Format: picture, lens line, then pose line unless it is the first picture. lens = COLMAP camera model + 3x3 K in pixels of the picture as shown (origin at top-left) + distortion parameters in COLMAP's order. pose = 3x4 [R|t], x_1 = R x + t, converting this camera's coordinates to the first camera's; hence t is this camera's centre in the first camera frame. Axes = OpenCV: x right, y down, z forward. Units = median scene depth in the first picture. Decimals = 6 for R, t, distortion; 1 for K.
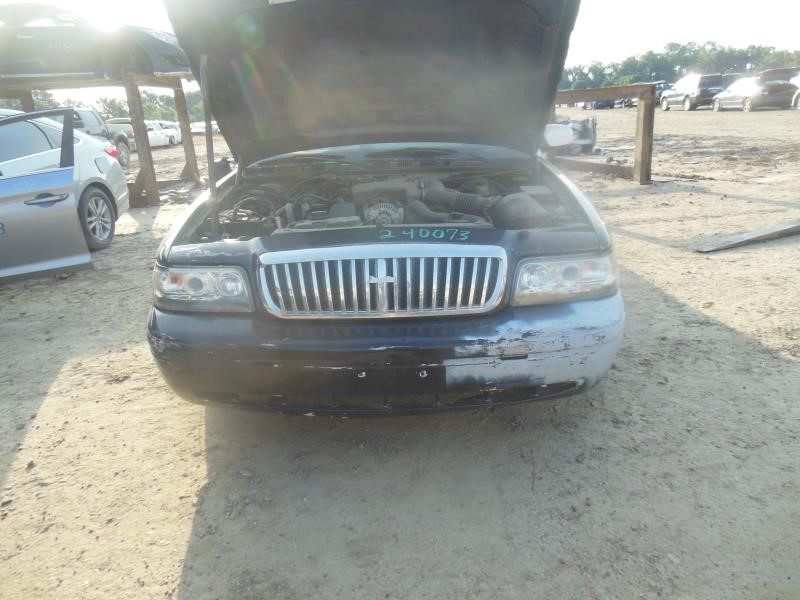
lens RADIAL K [[584.8, 0, 398.0], [0, 584.8, 299.1], [0, 0, 1]] dist [0.000035, 0.007710]
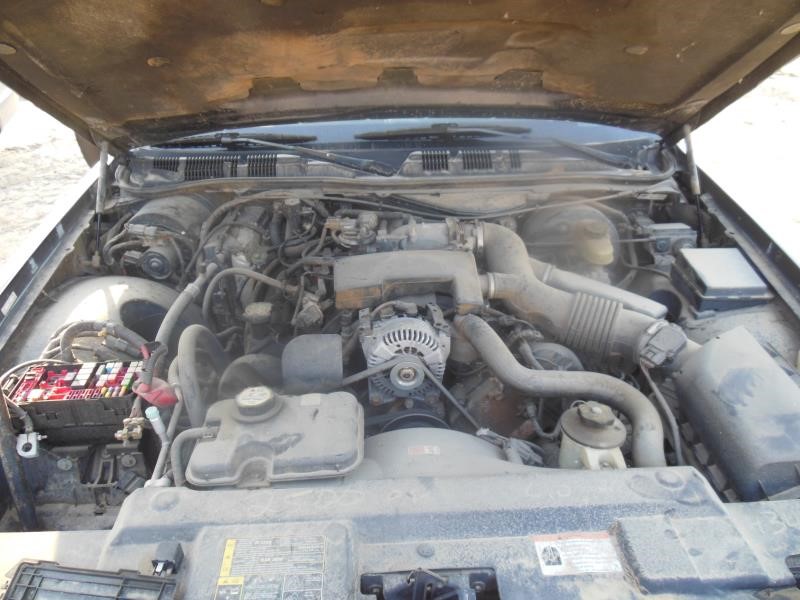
lens RADIAL K [[584.8, 0, 398.0], [0, 584.8, 299.1], [0, 0, 1]] dist [0.000035, 0.007710]
pose [[0.999331, -0.000266, 0.036559, -0.041236], [-0.008105, 0.973480, 0.228630, -0.249749], [-0.035651, -0.228773, 0.972827, 0.510787]]
